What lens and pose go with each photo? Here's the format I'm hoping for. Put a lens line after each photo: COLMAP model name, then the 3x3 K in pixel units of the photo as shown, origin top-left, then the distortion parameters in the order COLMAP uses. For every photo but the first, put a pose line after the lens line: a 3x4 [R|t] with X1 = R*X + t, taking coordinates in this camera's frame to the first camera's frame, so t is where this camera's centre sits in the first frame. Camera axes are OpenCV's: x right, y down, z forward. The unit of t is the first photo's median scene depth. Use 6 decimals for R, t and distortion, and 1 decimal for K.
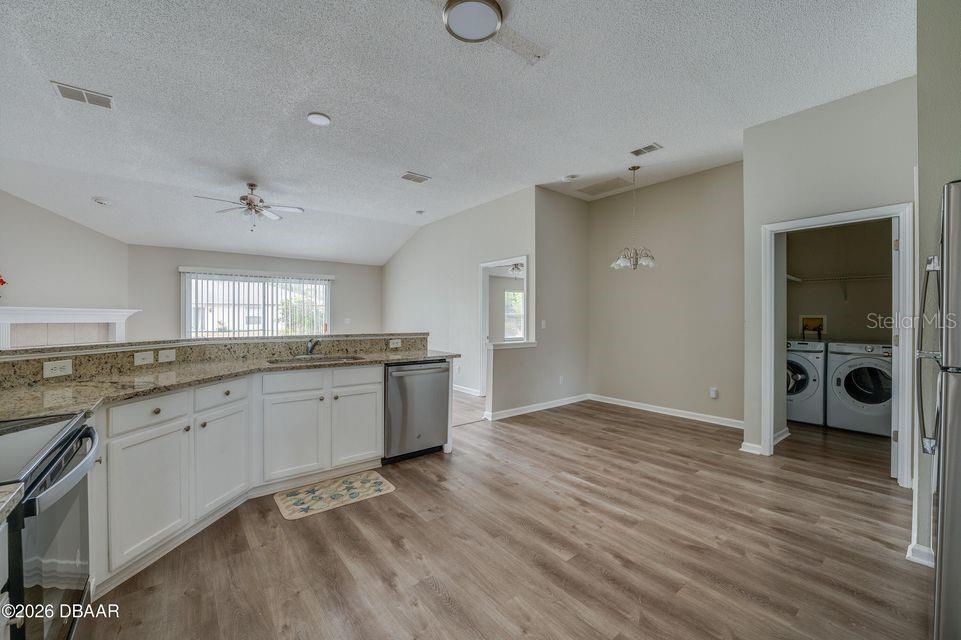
lens RADIAL K [[383.8, 0, 482.8], [0, 383.8, 317.7], [0, 0, 1]] dist [-0.017221, 0.002579]
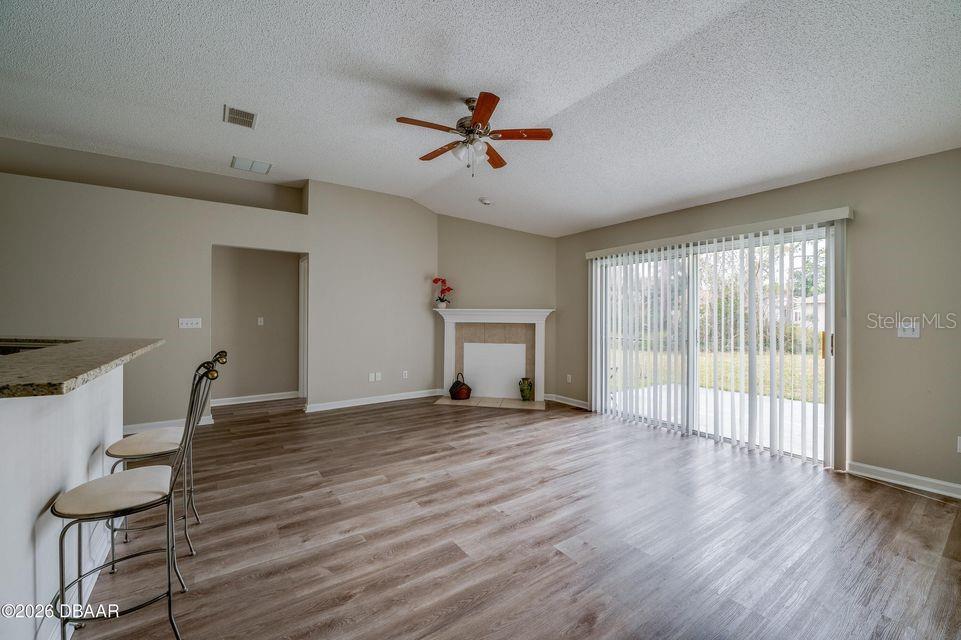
lens RADIAL K [[383.8, 0, 482.8], [0, 383.8, 317.7], [0, 0, 1]] dist [-0.017221, 0.002579]
pose [[-0.056179, -0.001405, -0.998420, 0.012720], [-0.007614, 0.999971, -0.000979, 0.000161], [0.998392, 0.007547, -0.056188, 2.302114]]
